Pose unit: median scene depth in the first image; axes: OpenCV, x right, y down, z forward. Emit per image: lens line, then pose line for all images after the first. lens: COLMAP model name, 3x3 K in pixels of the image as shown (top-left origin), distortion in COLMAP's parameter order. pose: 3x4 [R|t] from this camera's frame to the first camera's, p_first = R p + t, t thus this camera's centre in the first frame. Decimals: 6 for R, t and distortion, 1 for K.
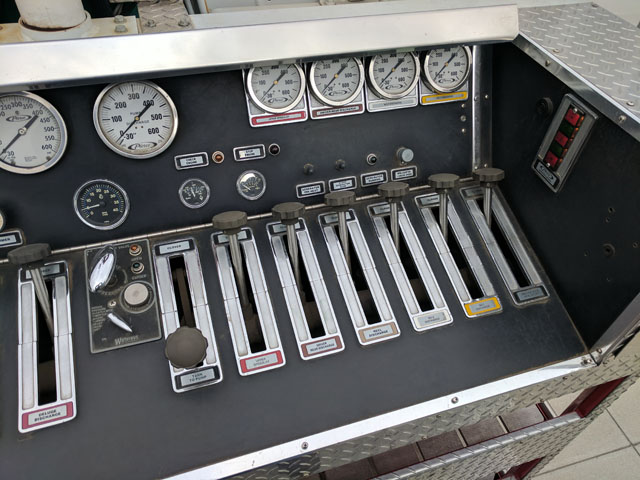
lens RADIAL K [[486.9, 0, 322.2], [0, 486.9, 239.1], [0, 0, 1]] dist [-0.001681, 0.008140]
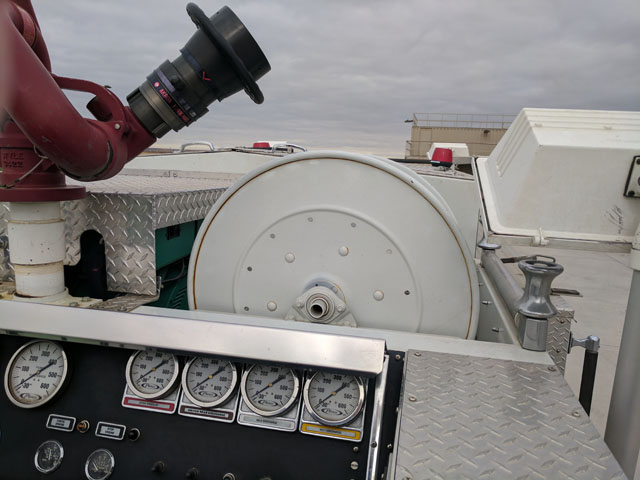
lens RADIAL K [[486.9, 0, 322.2], [0, 486.9, 239.1], [0, 0, 1]] dist [-0.001681, 0.008140]
pose [[0.872542, 0.071770, -0.483239, 0.725521], [-0.343102, 0.794178, -0.501560, -0.145043], [0.347781, 0.603432, 0.717578, 0.206333]]
